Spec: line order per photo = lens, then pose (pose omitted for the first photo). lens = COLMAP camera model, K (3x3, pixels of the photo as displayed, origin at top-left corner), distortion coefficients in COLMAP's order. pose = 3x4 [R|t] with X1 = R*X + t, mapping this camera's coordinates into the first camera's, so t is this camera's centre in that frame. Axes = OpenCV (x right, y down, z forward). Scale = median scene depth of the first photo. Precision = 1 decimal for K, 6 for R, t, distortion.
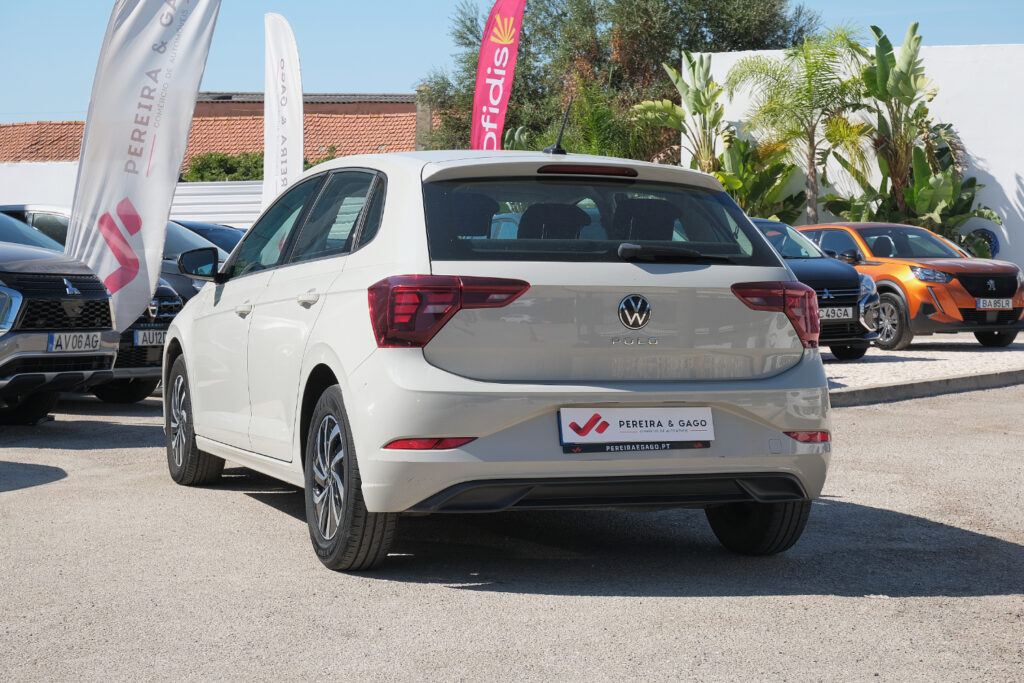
lens RADIAL K [[2006.6, 0, 518.3], [0, 2006.6, 334.5], [0, 0, 1]] dist [-0.072998, 0.000000]
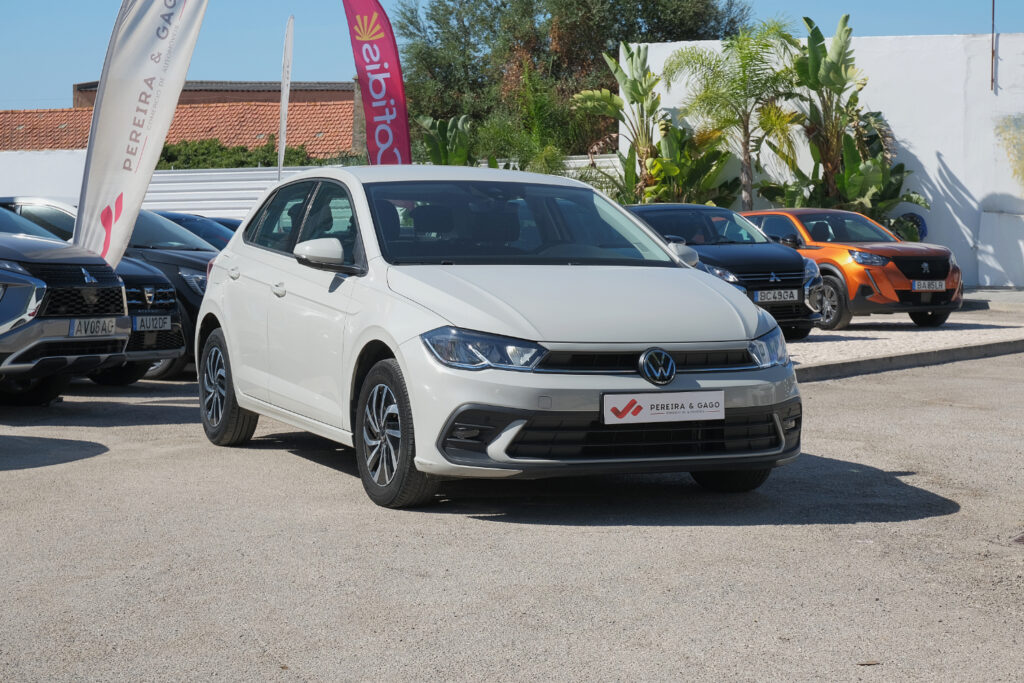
lens RADIAL K [[2001.1, 0, 533.6], [0, 2001.1, 316.3], [0, 0, 1]] dist [-0.039833, 0.000000]
pose [[0.998895, -0.007042, 0.046467, -0.012377], [0.007079, 0.999975, -0.000618, 0.000043], [-0.046462, 0.000946, 0.998920, -0.028217]]
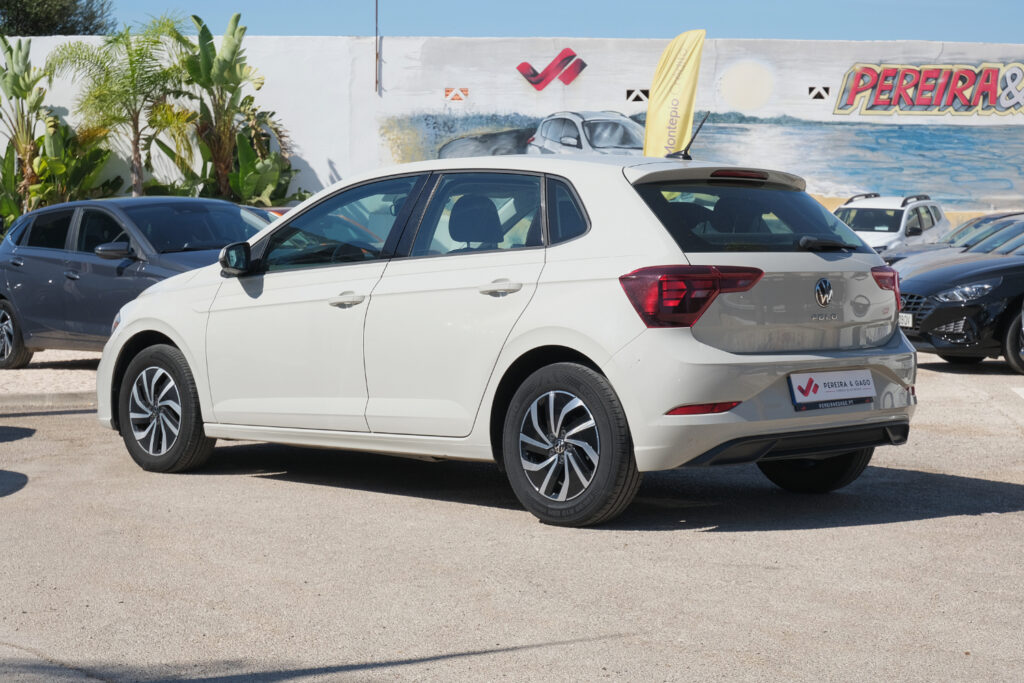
lens RADIAL K [[2006.6, 0, 513.9], [0, 2006.6, 342.0], [0, 0, 1]] dist [-0.072998, 0.000000]
pose [[0.906223, -0.034188, 0.421415, -0.116026], [0.028552, 0.999399, 0.019679, -0.001979], [-0.421834, -0.005801, 0.906655, -0.002899]]
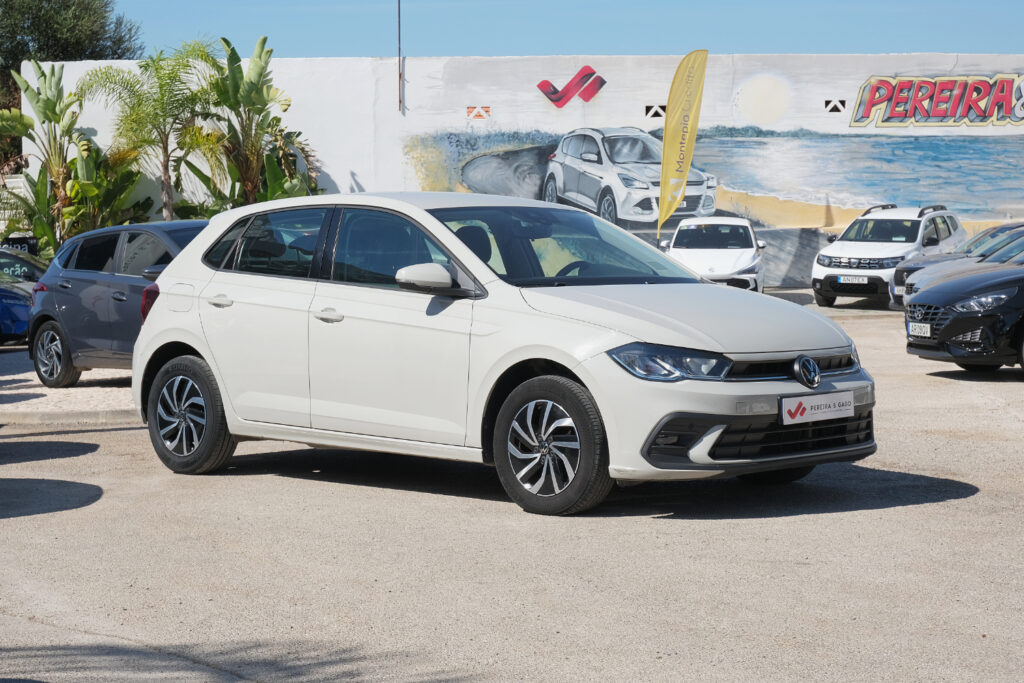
lens RADIAL K [[2001.1, 0, 490.0], [0, 2001.1, 340.7], [0, 0, 1]] dist [-0.039833, 0.000000]
pose [[0.914294, -0.042480, 0.402818, -0.126976], [0.041016, 0.999083, 0.012264, -0.002997], [-0.402970, 0.005309, 0.915198, -0.018000]]
